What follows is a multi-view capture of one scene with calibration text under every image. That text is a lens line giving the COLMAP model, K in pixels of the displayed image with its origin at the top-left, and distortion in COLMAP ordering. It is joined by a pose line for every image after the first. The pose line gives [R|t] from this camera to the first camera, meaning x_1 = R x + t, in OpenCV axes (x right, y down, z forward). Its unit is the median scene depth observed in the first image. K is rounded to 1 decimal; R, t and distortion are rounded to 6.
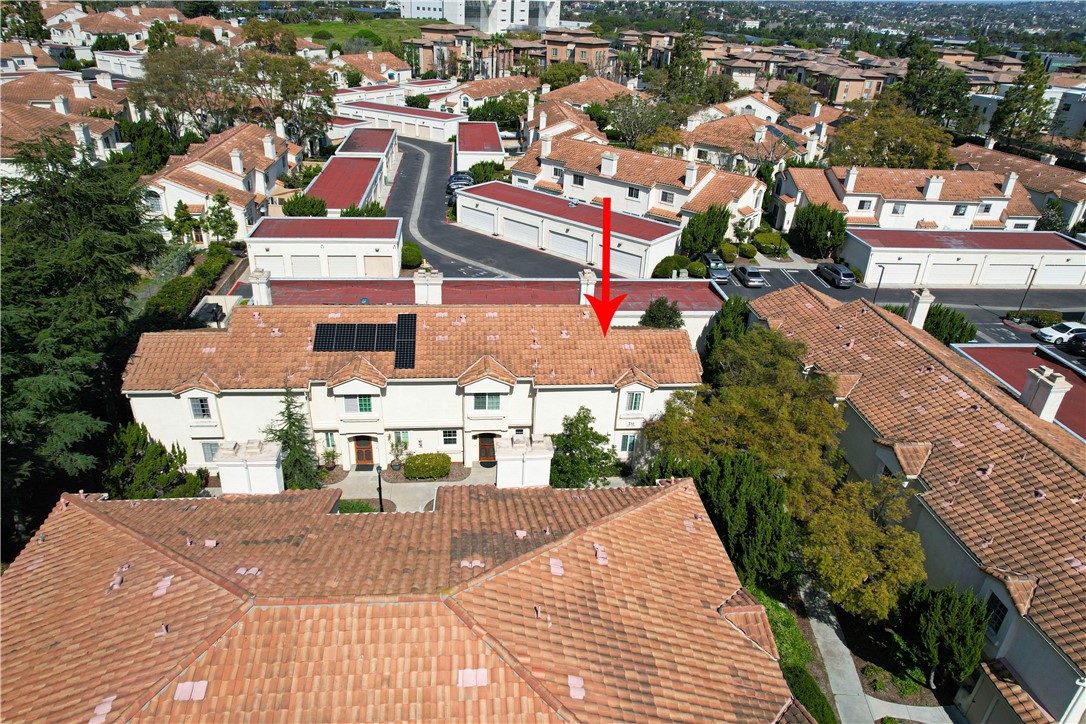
lens RADIAL K [[720.7, 0, 545.3], [0, 720.7, 363.7], [0, 0, 1]] dist [-0.094447, 0.080606]
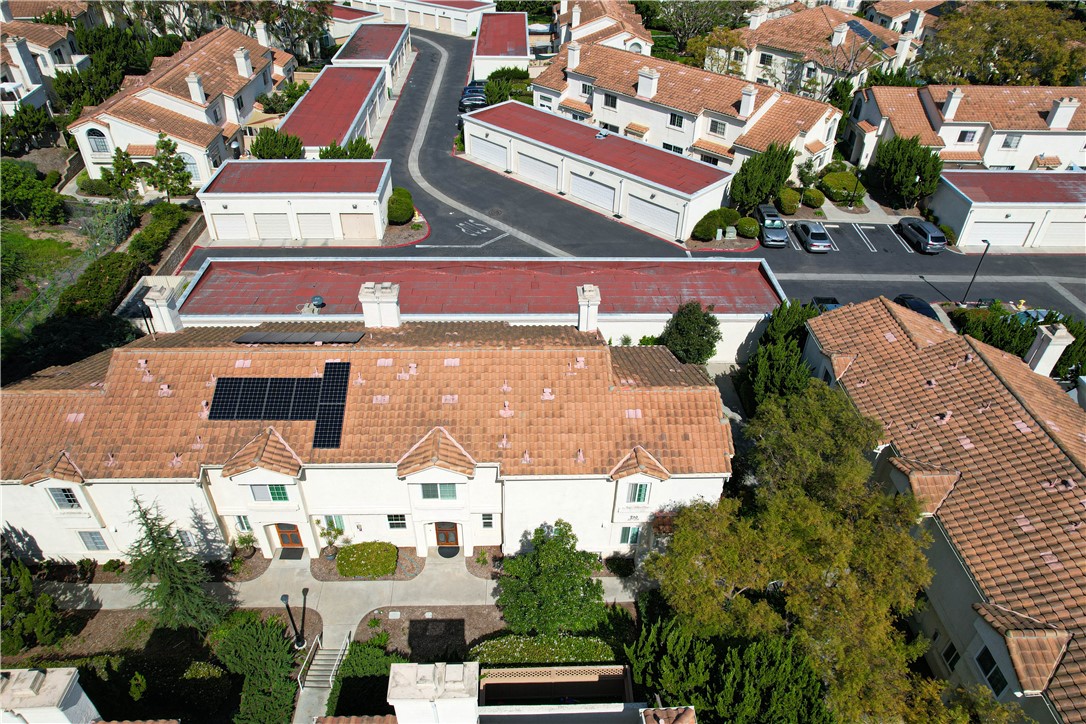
lens RADIAL K [[720.7, 0, 545.3], [0, 720.7, 363.7], [0, 0, 1]] dist [-0.094447, 0.080606]
pose [[0.997222, 0.025601, -0.069956, 0.041286], [-0.013581, 0.985834, 0.167174, -0.106657], [0.073245, -0.165759, 0.983442, 0.154210]]
